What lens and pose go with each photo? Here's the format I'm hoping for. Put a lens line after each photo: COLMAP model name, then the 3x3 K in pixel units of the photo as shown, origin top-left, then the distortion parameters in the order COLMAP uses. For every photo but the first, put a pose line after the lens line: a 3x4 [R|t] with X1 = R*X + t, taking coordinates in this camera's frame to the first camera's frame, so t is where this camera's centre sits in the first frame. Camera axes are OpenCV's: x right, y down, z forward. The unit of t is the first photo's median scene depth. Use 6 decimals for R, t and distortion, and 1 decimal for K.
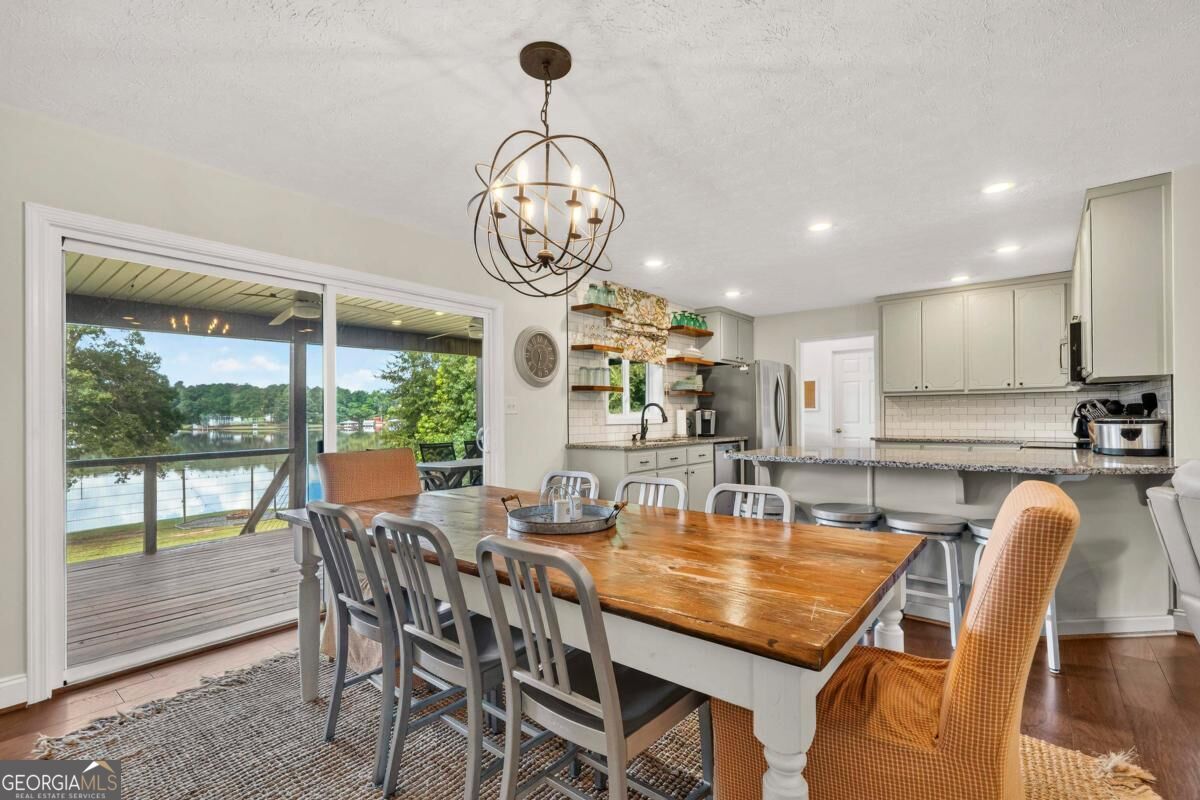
lens RADIAL K [[537.9, 0, 596.6], [0, 537.9, 408.5], [0, 0, 1]] dist [0.001600, 0.000354]
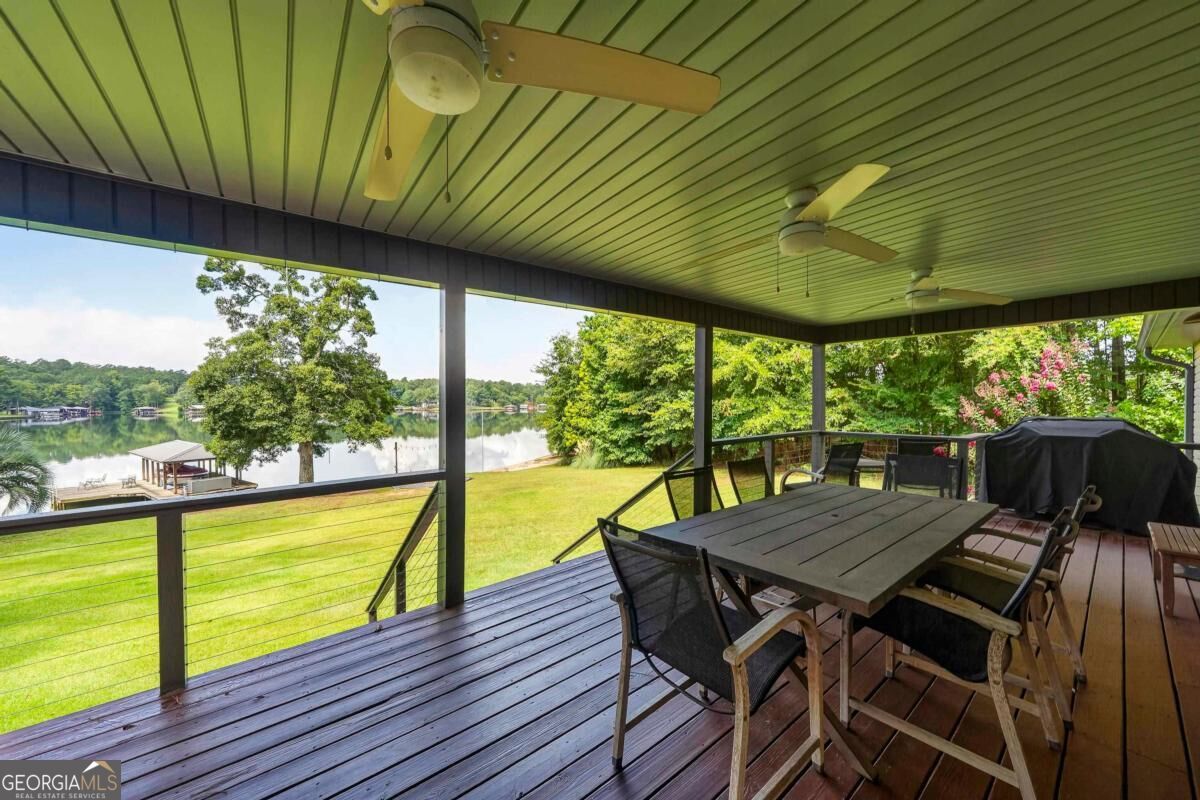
lens RADIAL K [[415.2, 0, 597.1], [0, 415.2, 401.4], [0, 0, 1]] dist [-0.002277, -0.000153]
pose [[0.974572, 0.005919, -0.223995, -0.064649], [-0.003210, 0.999917, 0.012454, -0.001622], [0.224050, -0.011418, 0.974511, 0.128814]]
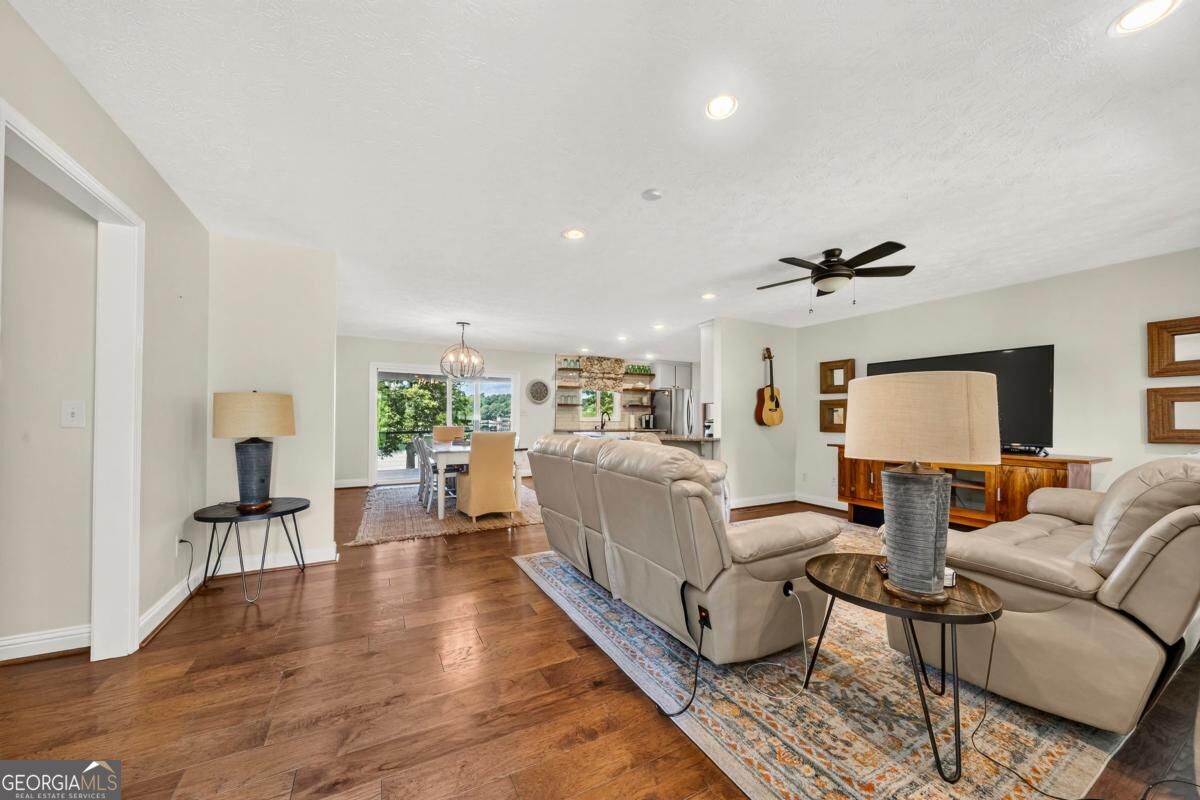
lens RADIAL K [[415.2, 0, 600.2], [0, 415.2, 406.7], [0, 0, 1]] dist [-0.002277, -0.000153]
pose [[0.927333, 0.006605, -0.374179, 0.121501], [-0.012066, 0.999852, -0.012254, -0.001547], [0.374042, 0.015879, 0.927276, -0.087574]]
